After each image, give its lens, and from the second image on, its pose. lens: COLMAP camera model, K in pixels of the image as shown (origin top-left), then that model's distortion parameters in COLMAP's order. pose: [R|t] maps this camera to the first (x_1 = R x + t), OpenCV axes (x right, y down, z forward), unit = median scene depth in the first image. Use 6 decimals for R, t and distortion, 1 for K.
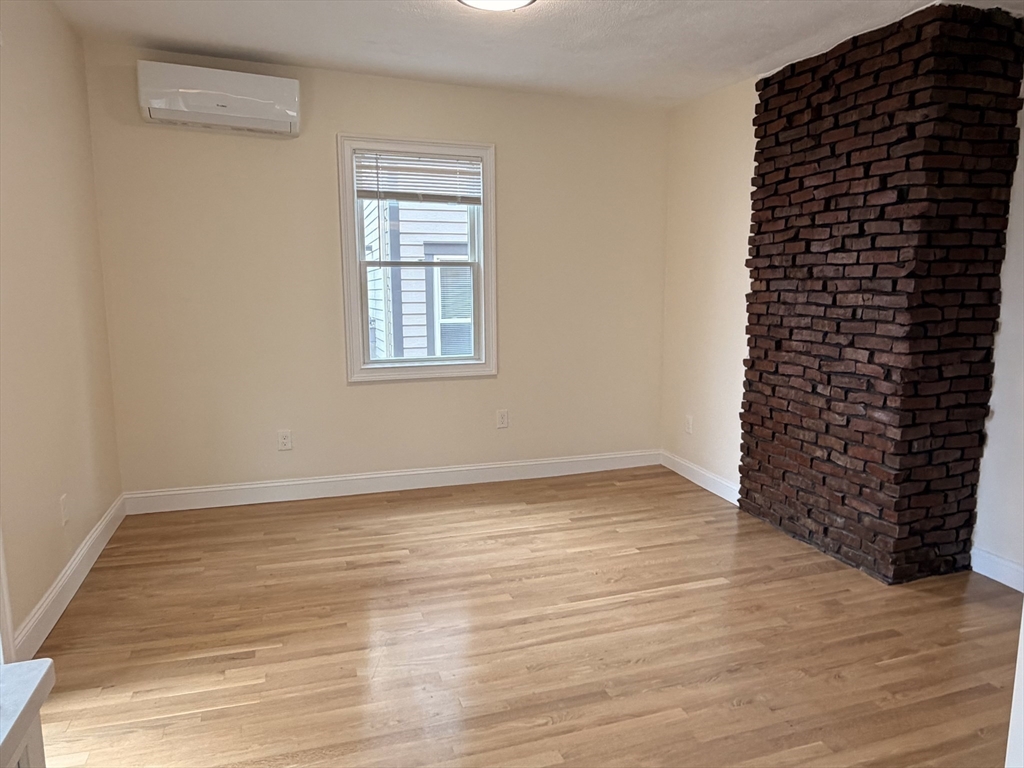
lens RADIAL K [[660.6, 0, 516.9], [0, 660.6, 382.8], [0, 0, 1]] dist [-0.002051, -0.000676]
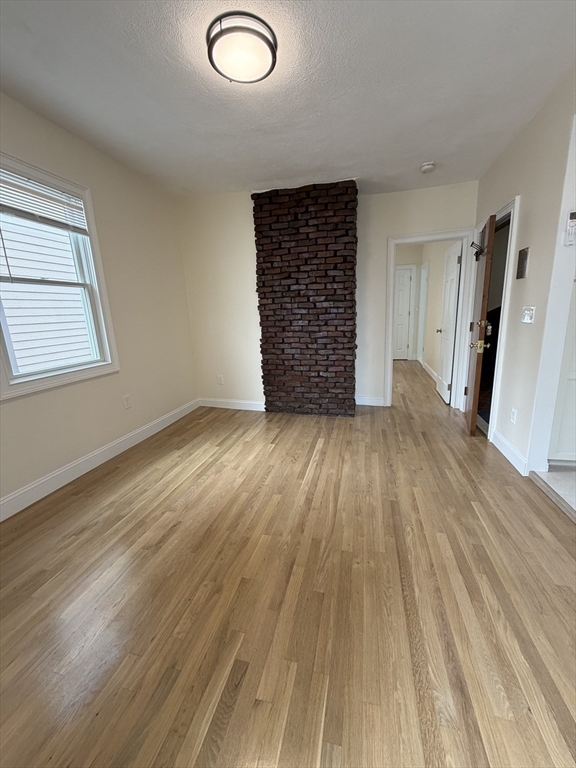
lens RADIAL K [[306.1, 0, 288.4], [0, 306.1, 379.8], [0, 0, 1]] dist [-0.001667, -0.000141]
pose [[0.551220, -0.199689, 0.810112, -0.446534], [0.157160, 0.978407, 0.134238, -0.029669], [-0.819425, 0.053323, 0.570700, 0.465374]]
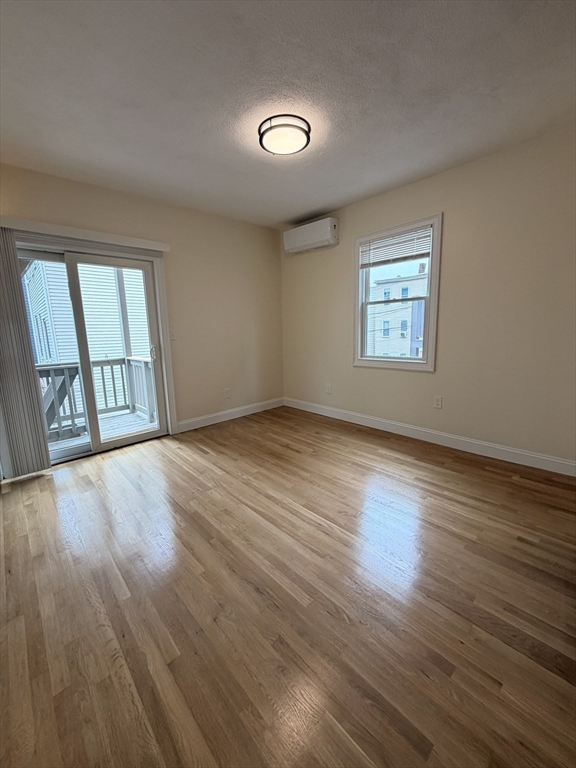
lens RADIAL K [[306.1, 0, 288.4], [0, 306.1, 379.8], [0, 0, 1]] dist [-0.001667, -0.000141]
pose [[0.404967, 0.140480, -0.903475, 0.588957], [-0.102042, 0.988897, 0.108024, -0.044838], [0.908619, 0.048447, 0.414806, 0.532195]]
